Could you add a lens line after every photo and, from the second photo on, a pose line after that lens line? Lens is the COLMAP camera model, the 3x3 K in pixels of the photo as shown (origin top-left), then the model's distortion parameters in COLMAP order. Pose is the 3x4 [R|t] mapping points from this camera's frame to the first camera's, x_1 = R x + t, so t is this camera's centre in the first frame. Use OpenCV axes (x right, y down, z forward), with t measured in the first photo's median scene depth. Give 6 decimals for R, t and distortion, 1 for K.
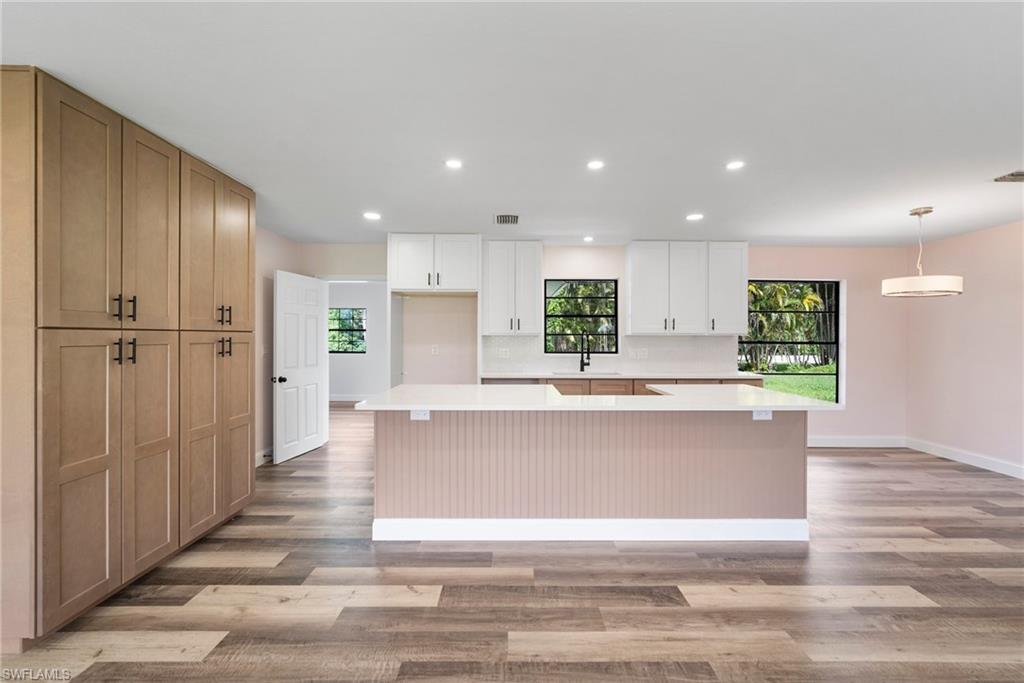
lens RADIAL K [[447.1, 0, 515.6], [0, 447.1, 336.9], [0, 0, 1]] dist [-0.013391, 0.004697]
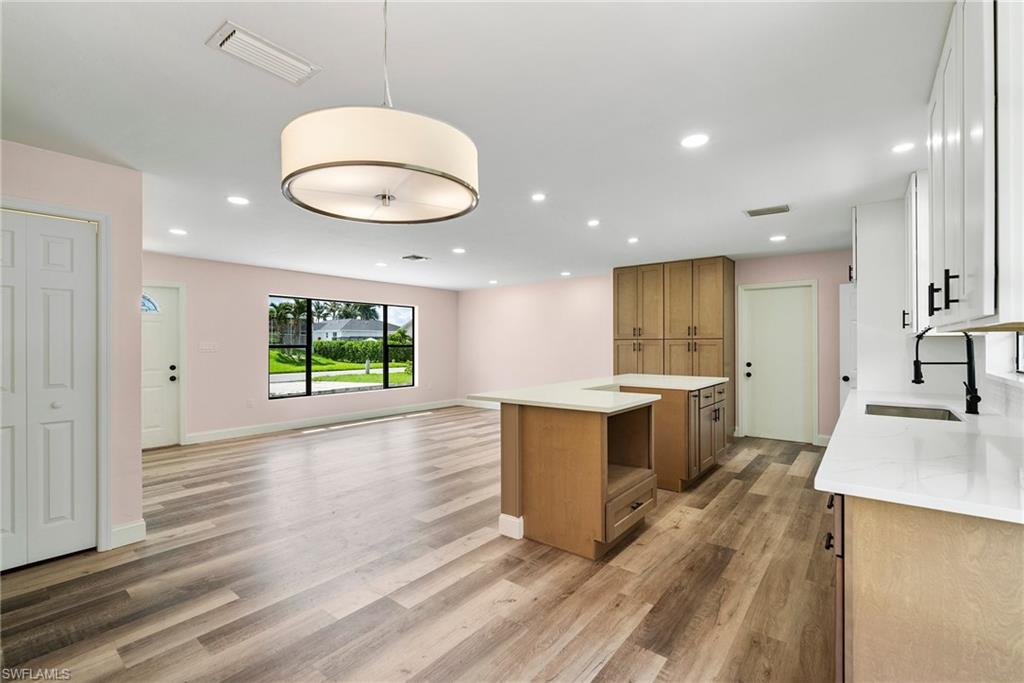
lens RADIAL K [[450.9, 0, 506.5], [0, 450.9, 341.8], [0, 0, 1]] dist [-0.002875, -0.000152]
pose [[-0.636419, -0.004066, -0.771333, 1.158730], [0.000390, 0.999984, -0.005593, 0.008720], [0.771344, -0.003860, -0.636407, 1.330840]]
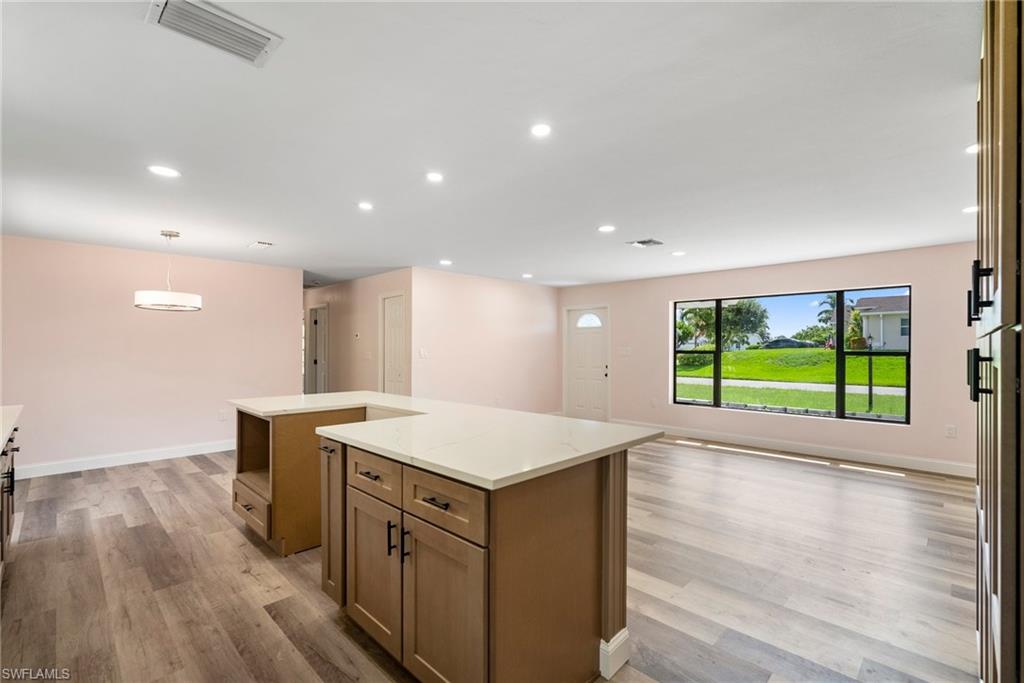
lens RADIAL K [[451.9, 0, 514.3], [0, 451.9, 340.2], [0, 0, 1]] dist [-0.014438, 0.004906]
pose [[-0.708251, 0.010673, 0.705880, -0.524335], [-0.002173, 0.999848, -0.017297, 0.002089], [-0.705957, -0.013784, -0.708120, 1.241050]]
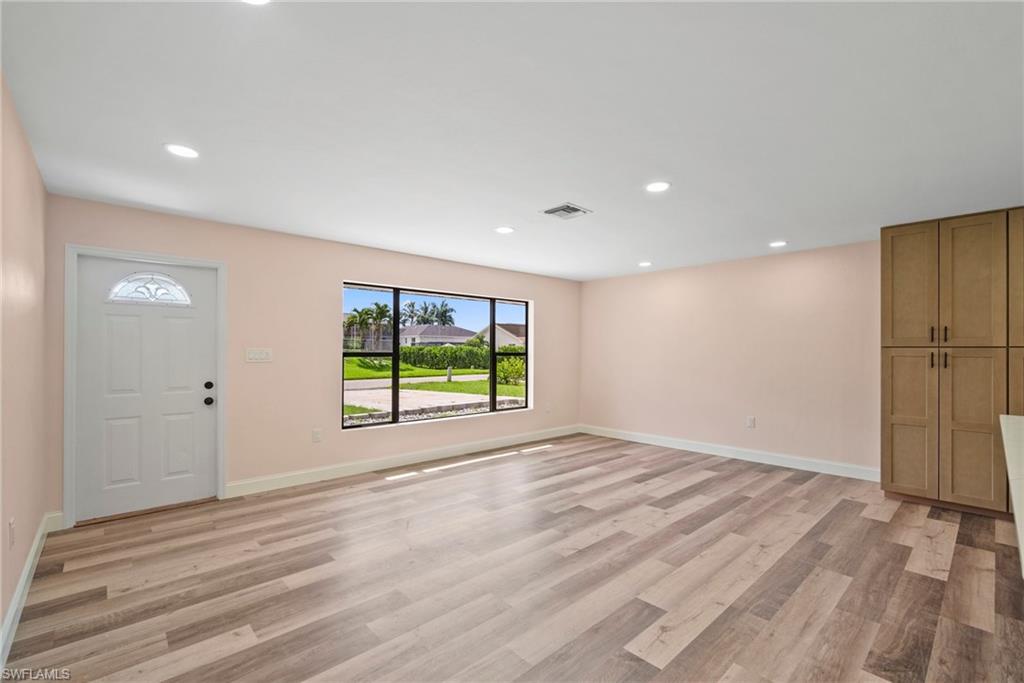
lens RADIAL K [[448.9, 0, 511.1], [0, 448.9, 345.1], [0, 0, 1]] dist [-0.013156, 0.004346]
pose [[-0.742127, -0.011599, -0.670159, 0.864545], [-0.005514, 0.999922, -0.011201, 0.001389], [0.670237, -0.004618, -0.742133, 0.699680]]
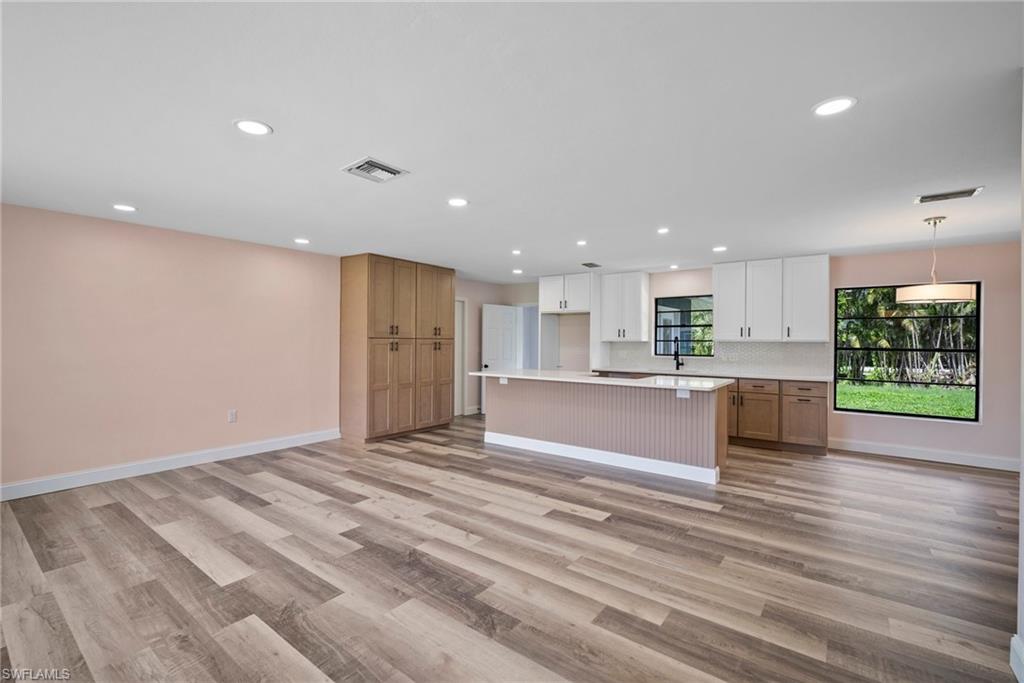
lens RADIAL K [[451.9, 0, 514.3], [0, 451.9, 340.2], [0, 0, 1]] dist [-0.014438, 0.004906]
pose [[0.793147, 0.000510, -0.609030, 0.809293], [-0.005459, 0.999965, -0.006272, 0.005115], [0.609006, 0.008299, 0.793122, -0.429824]]
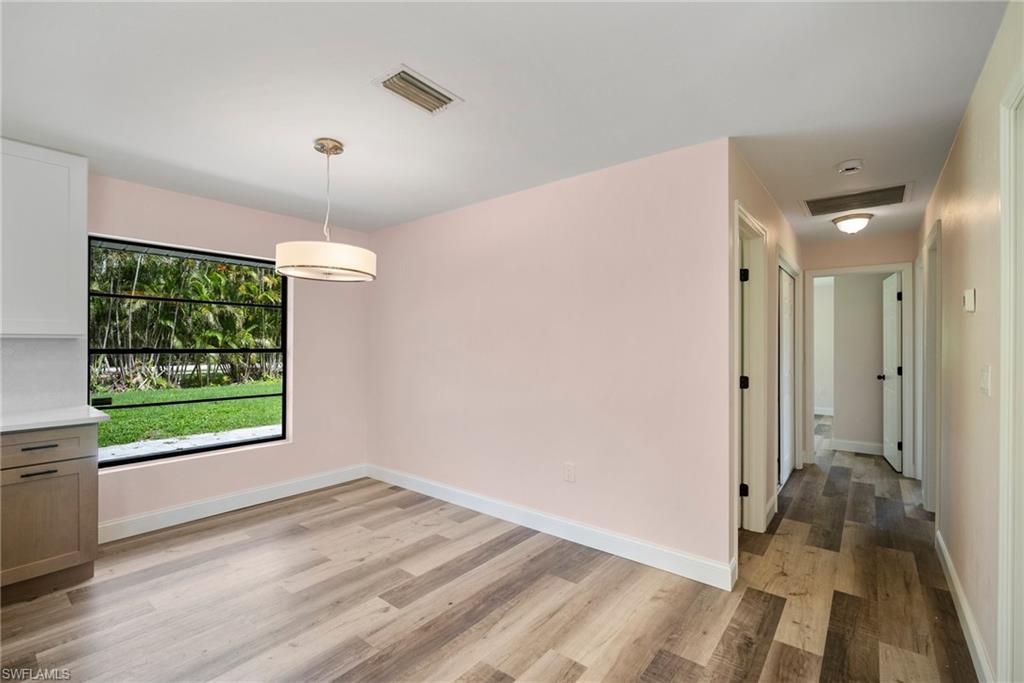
lens RADIAL K [[448.9, 0, 511.1], [0, 448.9, 345.1], [0, 0, 1]] dist [-0.013156, 0.004346]
pose [[0.631255, -0.002838, 0.775570, 0.601801], [-0.000942, 0.999990, 0.004426, 0.002281], [-0.775575, -0.003525, 0.631246, 0.399288]]
